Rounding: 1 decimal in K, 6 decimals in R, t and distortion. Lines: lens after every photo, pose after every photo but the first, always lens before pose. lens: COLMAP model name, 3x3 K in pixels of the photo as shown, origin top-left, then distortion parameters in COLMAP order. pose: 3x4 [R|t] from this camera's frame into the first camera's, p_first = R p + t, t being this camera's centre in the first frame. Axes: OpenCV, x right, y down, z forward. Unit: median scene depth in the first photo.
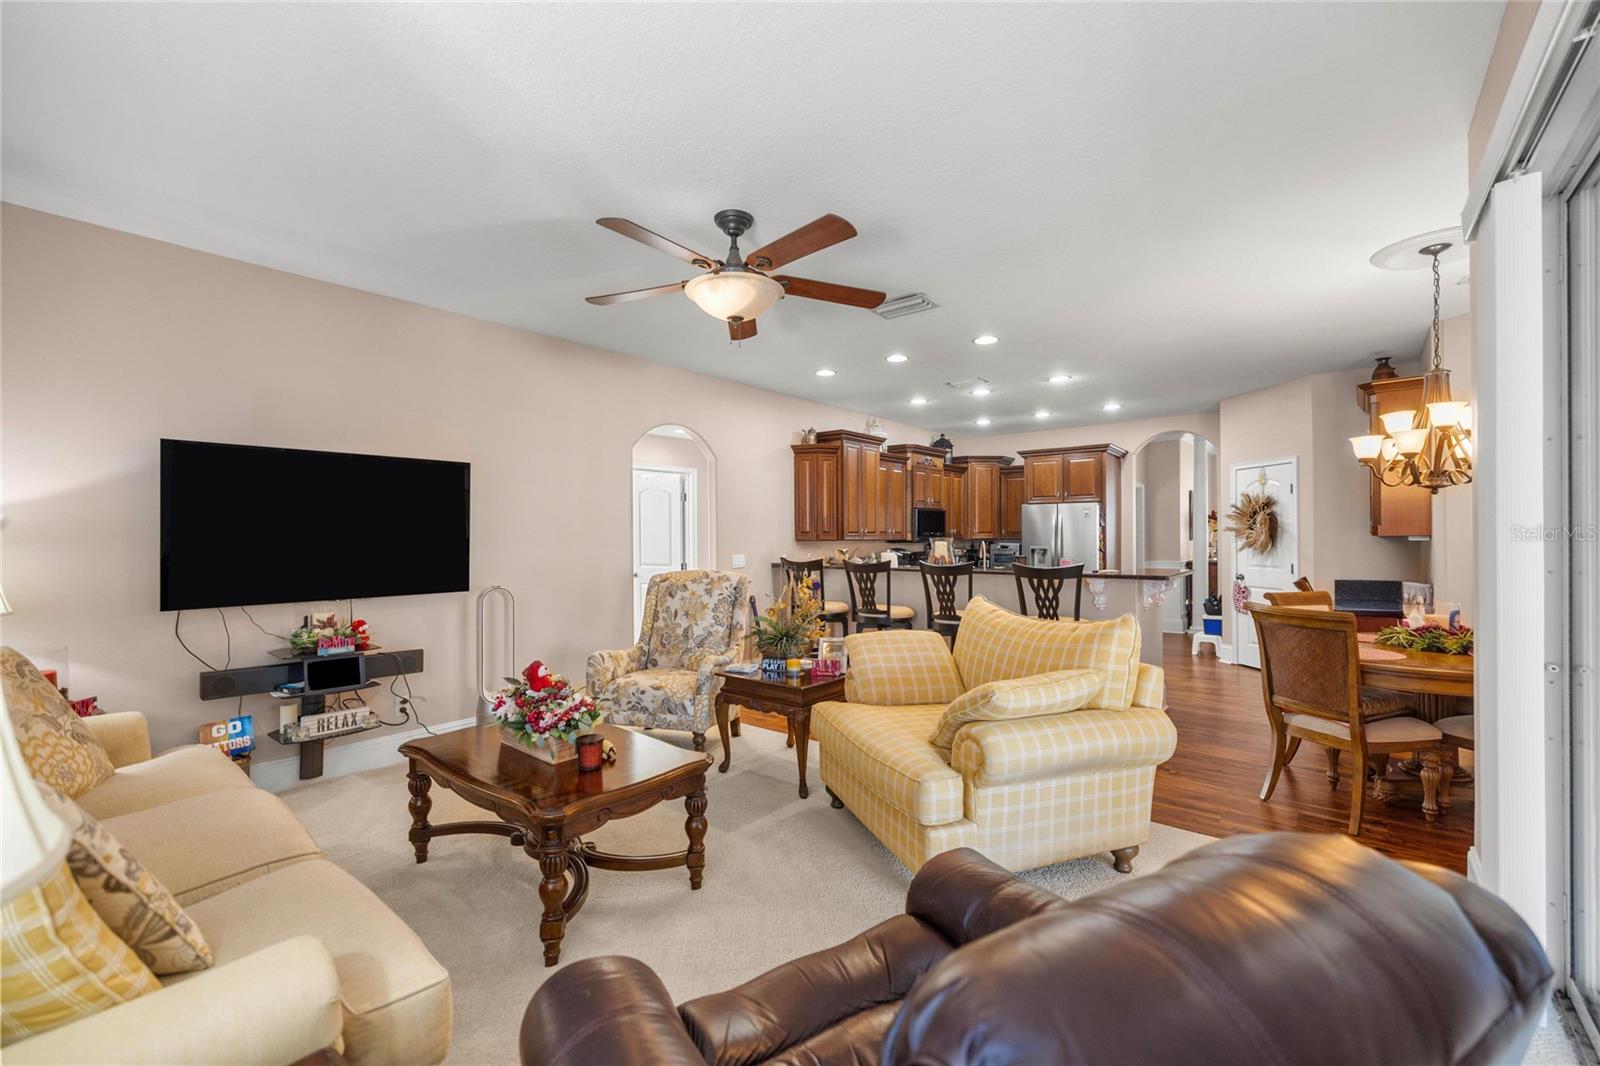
lens RADIAL K [[680.5, 0, 798.0], [0, 680.5, 535.7], [0, 0, 1]] dist [0.002848, -0.000811]
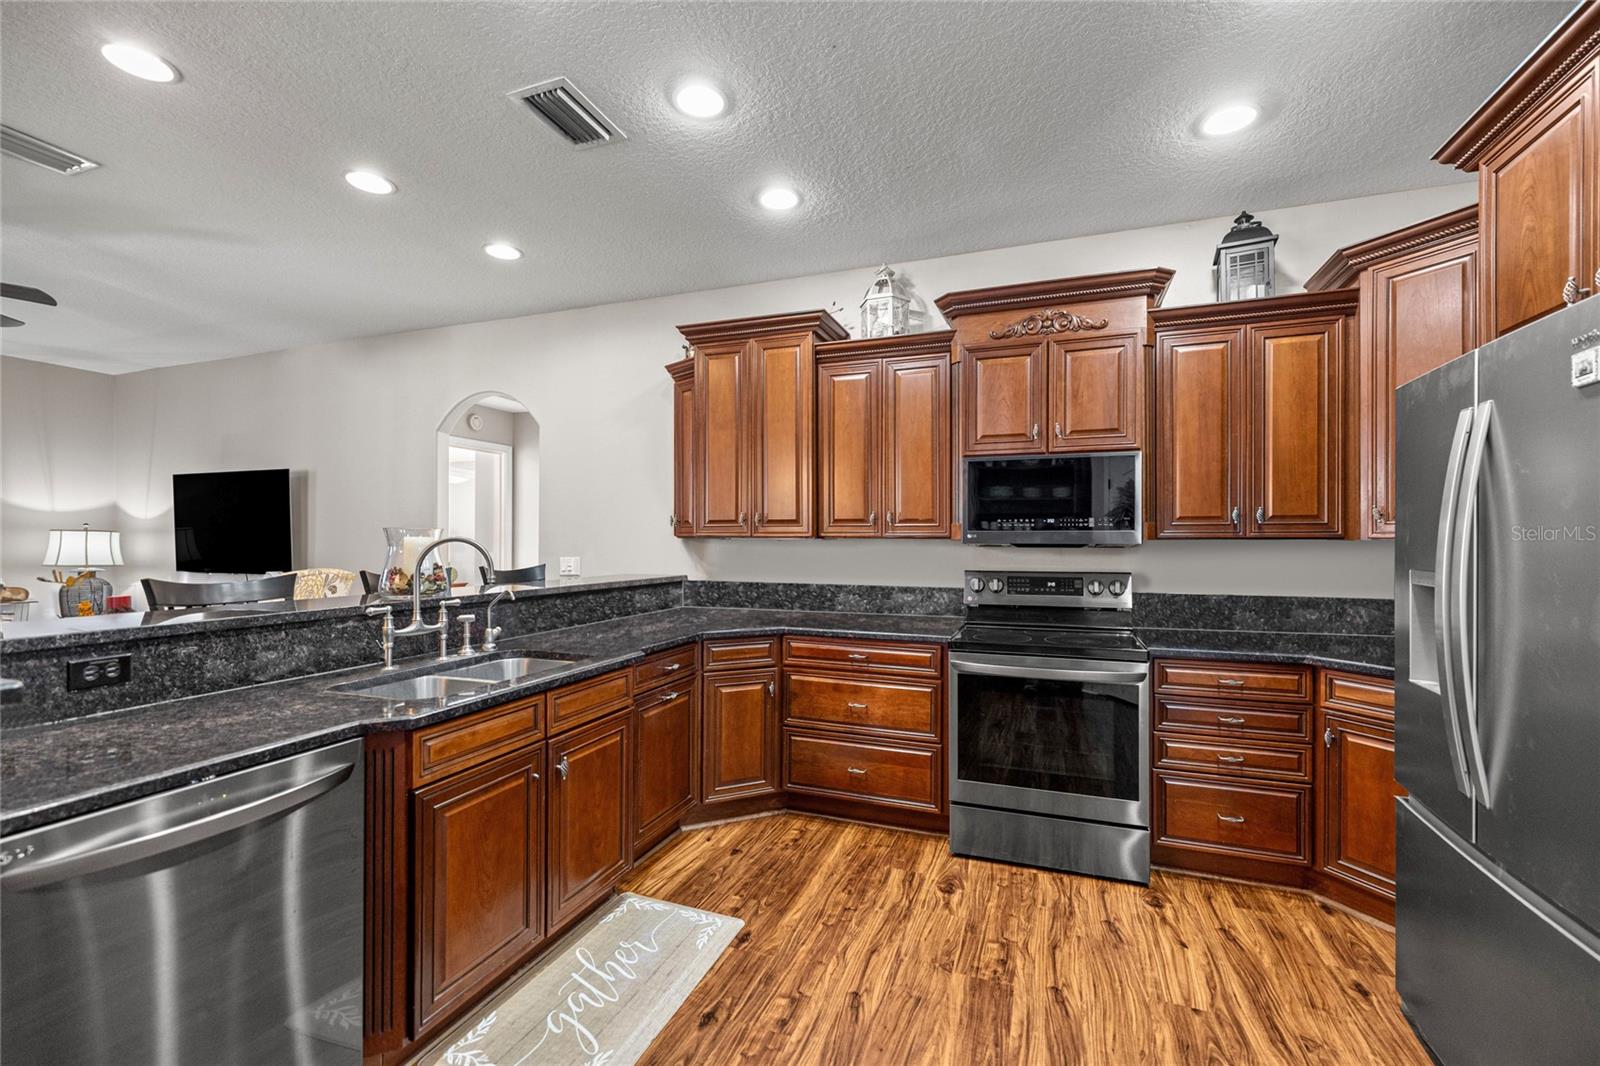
lens RADIAL K [[680.5, 0, 791.8], [0, 680.5, 531.6], [0, 0, 1]] dist [0.002848, -0.000811]
pose [[0.321234, 0.006397, -0.946978, 0.503377], [-0.000794, 0.999979, 0.006486, -0.000275], [0.946999, -0.001331, 0.321233, 0.774001]]
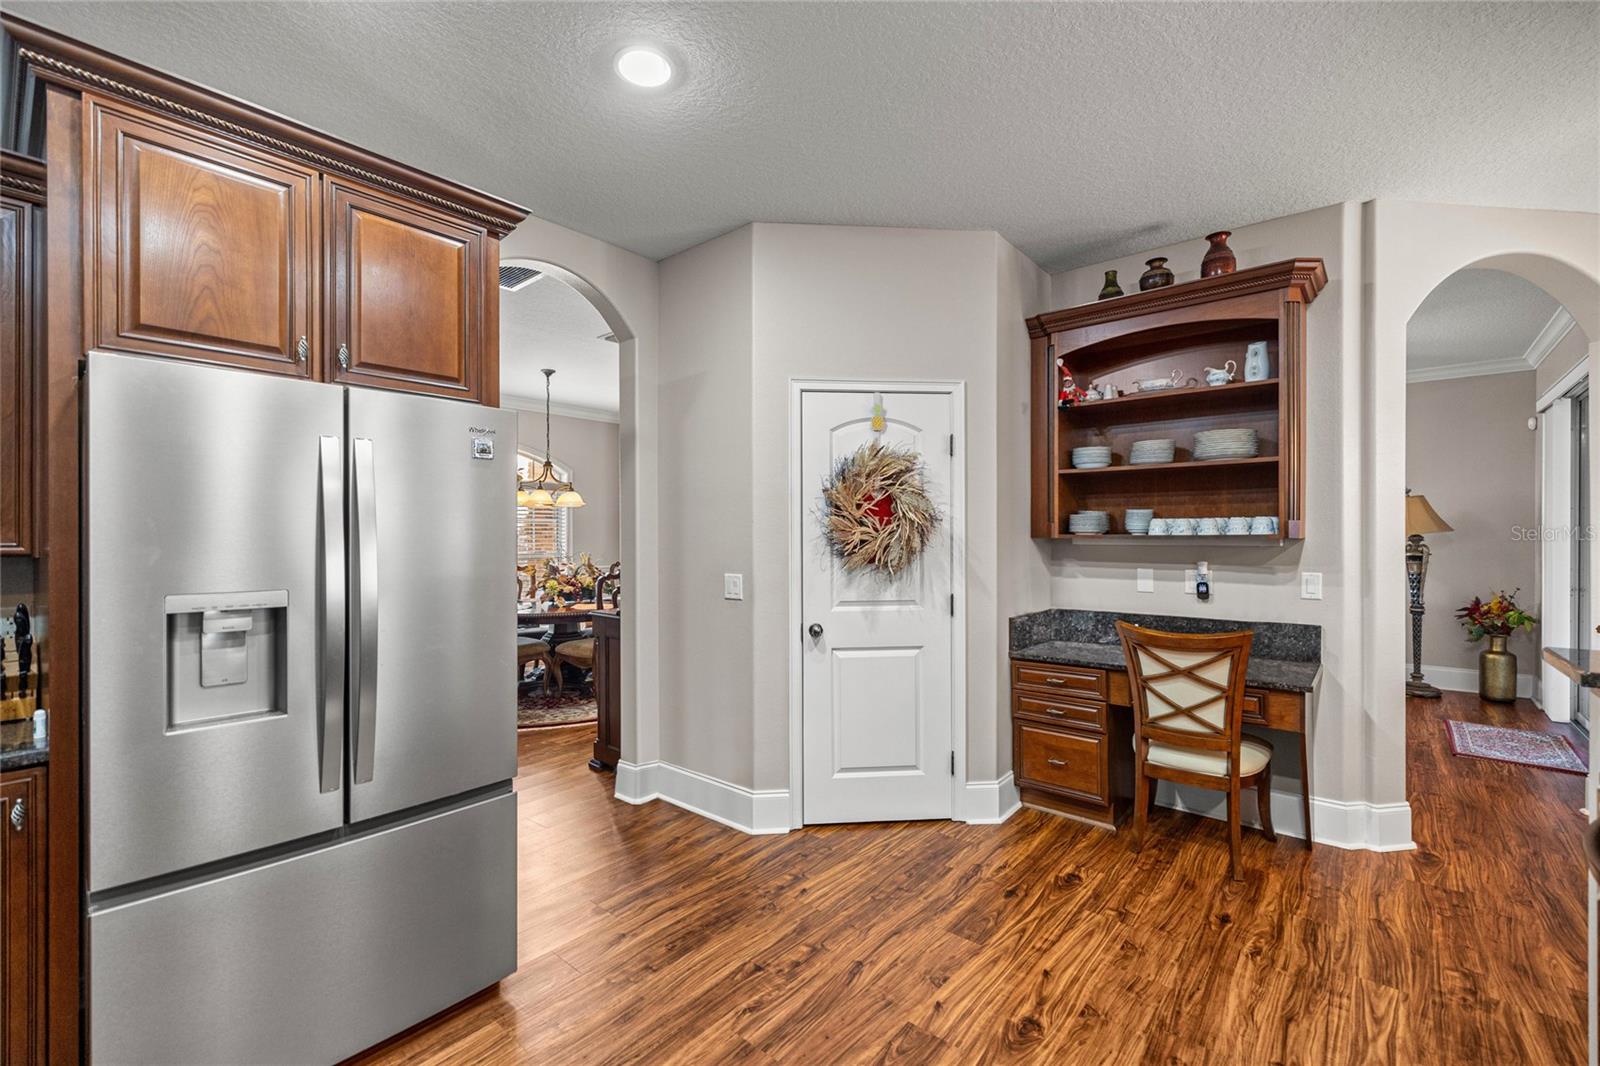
lens RADIAL K [[680.5, 0, 802.3], [0, 680.5, 539.7], [0, 0, 1]] dist [0.002848, -0.000811]
pose [[0.004266, 0.002608, 0.999987, 0.175897], [0.002060, 0.999994, -0.002617, 0.001641], [-0.999989, 0.002071, 0.004261, 0.880105]]
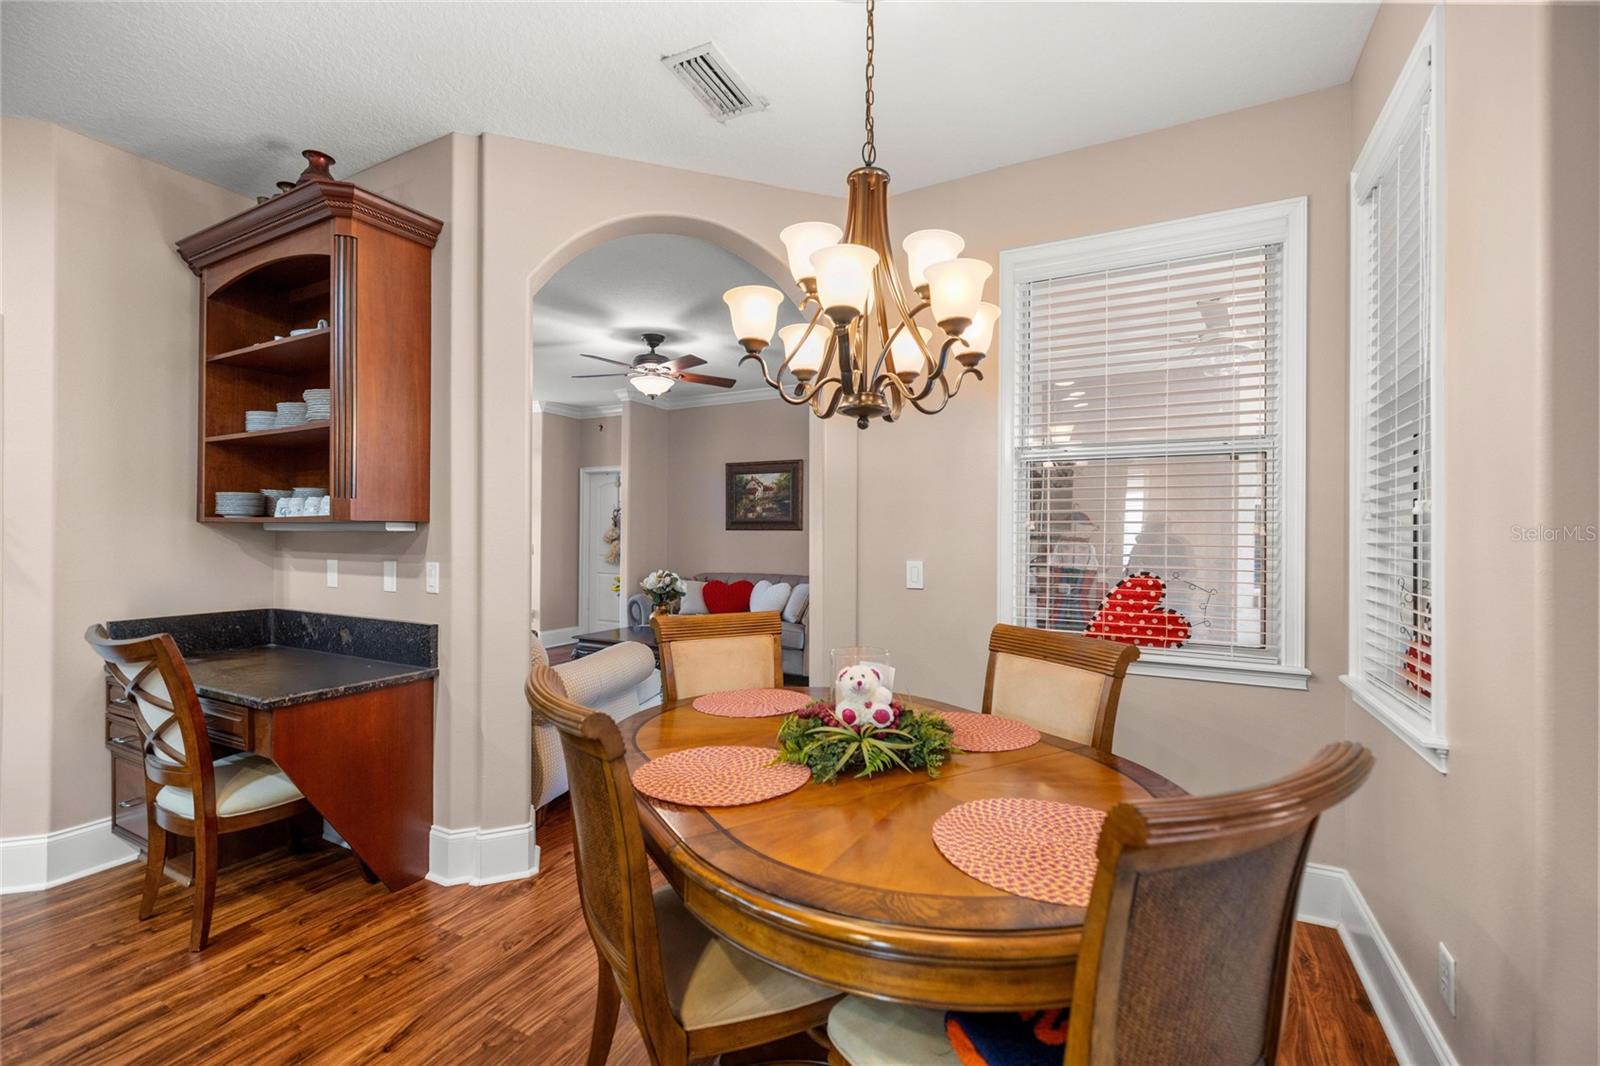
lens RADIAL K [[680.5, 0, 801.9], [0, 680.5, 532.1], [0, 0, 1]] dist [0.002848, -0.000811]
pose [[-0.210536, 0.008393, 0.977550, 0.202107], [-0.002747, 0.999954, -0.009177, 0.007466], [-0.977582, -0.004617, -0.210503, 0.493915]]
